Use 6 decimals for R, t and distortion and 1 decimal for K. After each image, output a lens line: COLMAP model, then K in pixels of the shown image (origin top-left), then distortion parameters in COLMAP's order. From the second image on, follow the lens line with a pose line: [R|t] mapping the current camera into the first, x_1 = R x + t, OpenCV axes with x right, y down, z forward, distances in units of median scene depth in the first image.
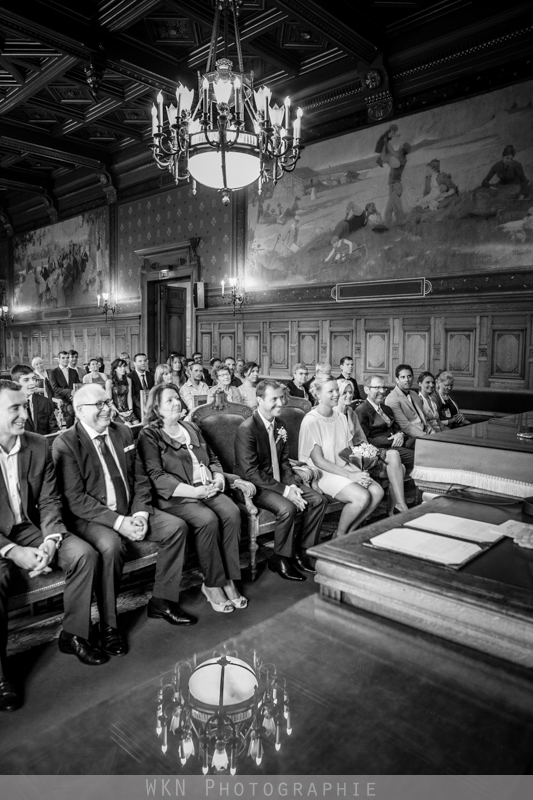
lens RADIAL K [[569.5, 0, 266.5], [0, 569.5, 400.0], [0, 0, 1]] dist [-0.111609, 0.097889]
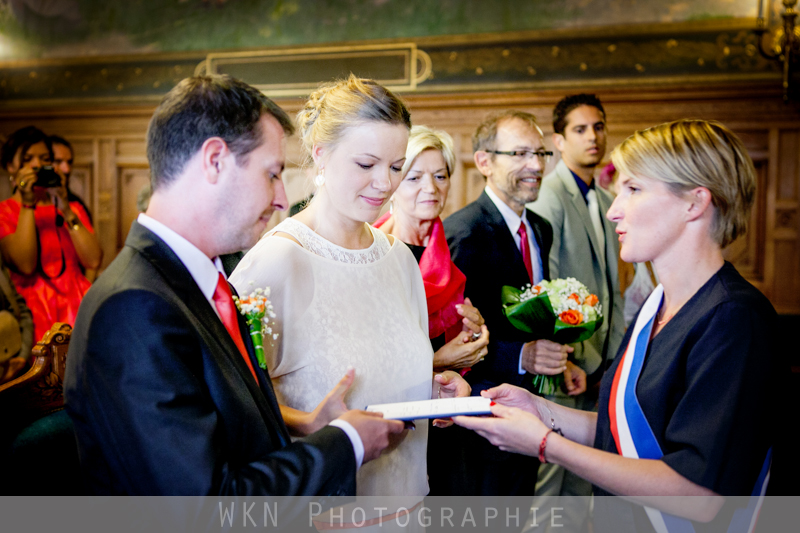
lens RADIAL K [[1048.3, 0, 390.7], [0, 1048.3, 268.5], [0, 0, 1]] dist [-0.008781, 0.093278]
pose [[0.949929, -0.009153, 0.312331, 0.004795], [0.019357, 0.999375, -0.029584, -0.016232], [-0.311865, 0.034149, 0.949512, 0.203045]]
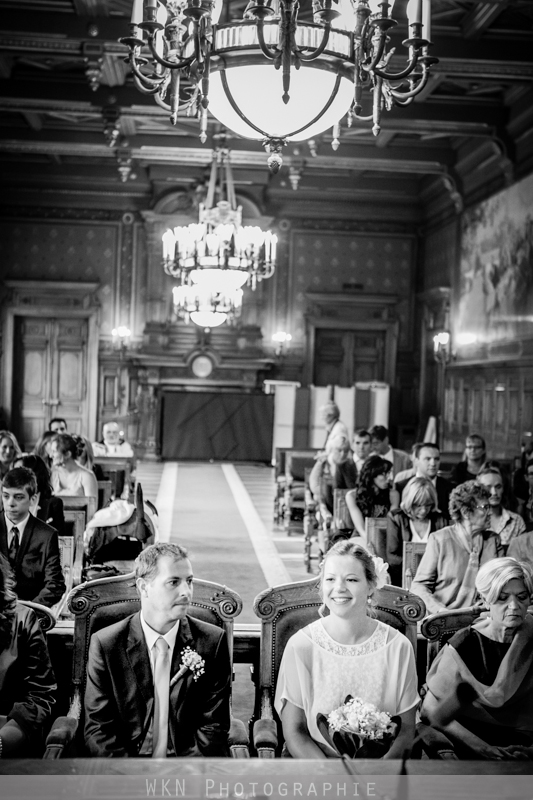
lens RADIAL K [[1048.3, 0, 266.5], [0, 1048.3, 400.0], [0, 0, 1]] dist [-0.008781, 0.093278]
pose [[0.740940, 0.027851, -0.670993, 0.248621], [-0.087941, 0.994560, -0.055827, -0.044948], [0.665788, 0.100372, 0.739359, 0.157191]]
